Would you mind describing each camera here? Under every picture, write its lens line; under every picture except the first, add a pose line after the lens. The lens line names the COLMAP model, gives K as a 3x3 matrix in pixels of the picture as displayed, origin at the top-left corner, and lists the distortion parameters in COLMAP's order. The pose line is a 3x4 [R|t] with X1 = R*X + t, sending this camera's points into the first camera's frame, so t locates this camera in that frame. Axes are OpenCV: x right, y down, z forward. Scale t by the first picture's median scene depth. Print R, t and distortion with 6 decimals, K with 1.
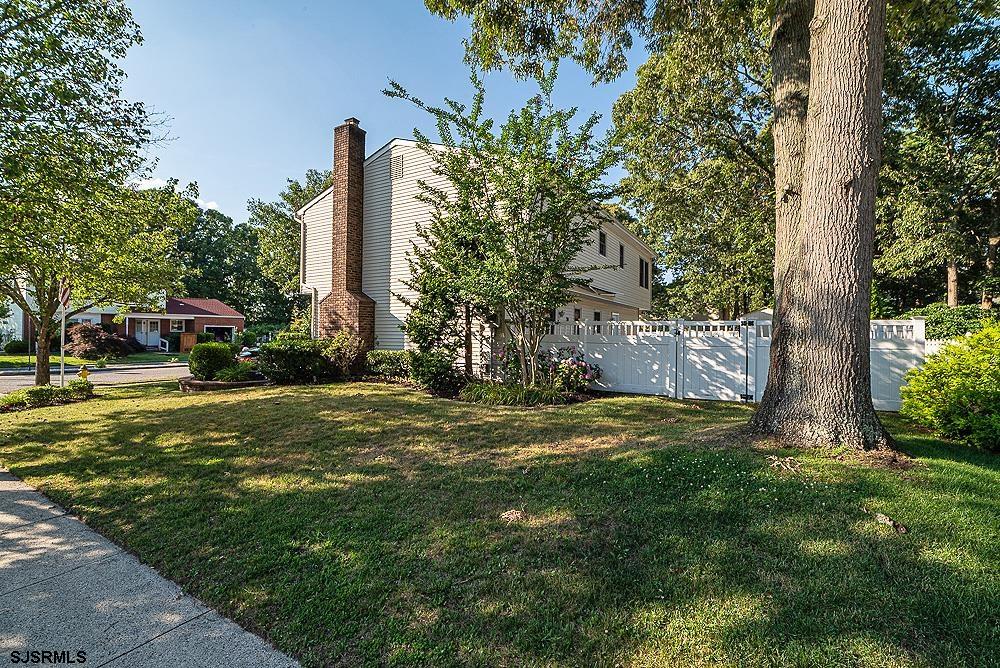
lens RADIAL K [[442.5, 0, 502.4], [0, 442.5, 335.9], [0, 0, 1]] dist [-0.029899, 0.003841]
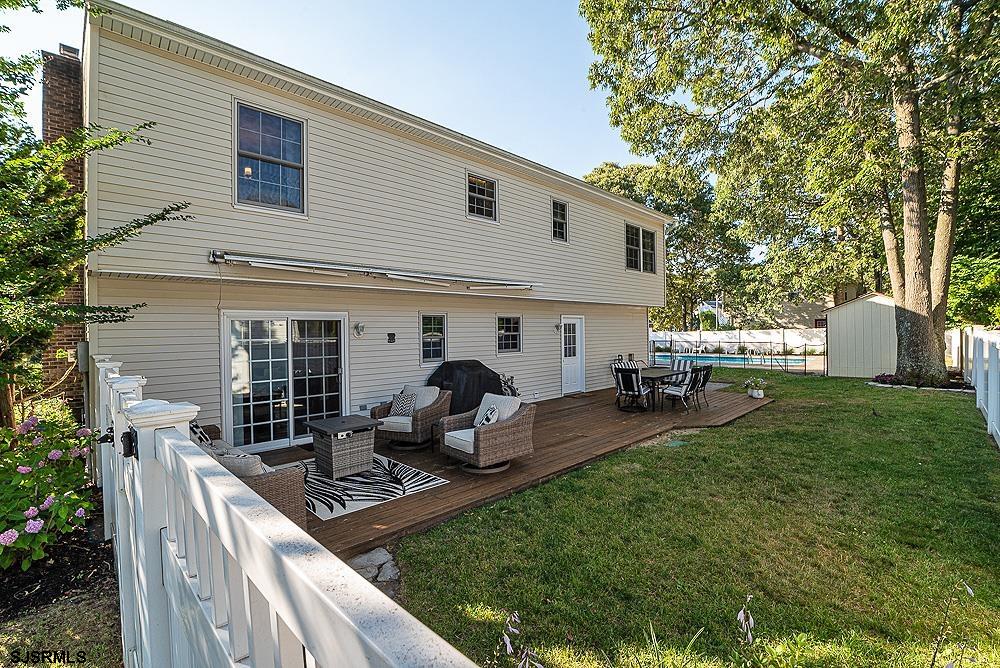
lens RADIAL K [[442.5, 0, 503.5], [0, 442.5, 332.6], [0, 0, 1]] dist [-0.029899, 0.003841]
pose [[0.967524, -0.019991, -0.251986, 0.189293], [0.022662, 0.999714, 0.007700, -0.023677], [0.251760, -0.013160, 0.967700, 0.234150]]
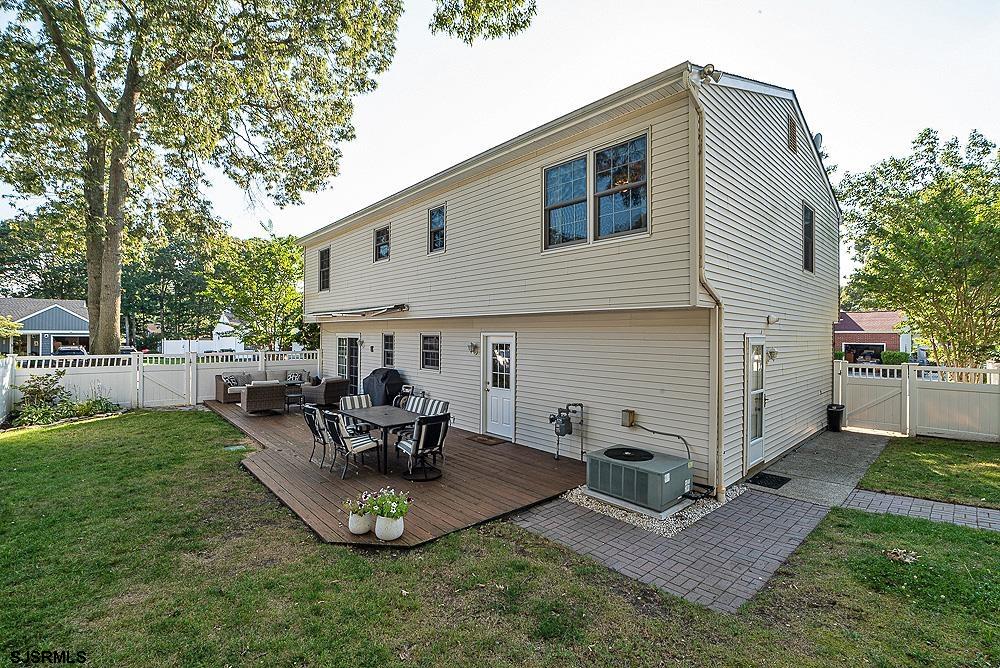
lens RADIAL K [[442.5, 0, 503.1], [0, 442.5, 335.6], [0, 0, 1]] dist [-0.029899, 0.003841]
pose [[-0.287182, -0.014242, -0.957770, 0.409170], [-0.009473, 0.999883, -0.012028, -0.028674], [0.957829, 0.005619, -0.287283, 0.674241]]
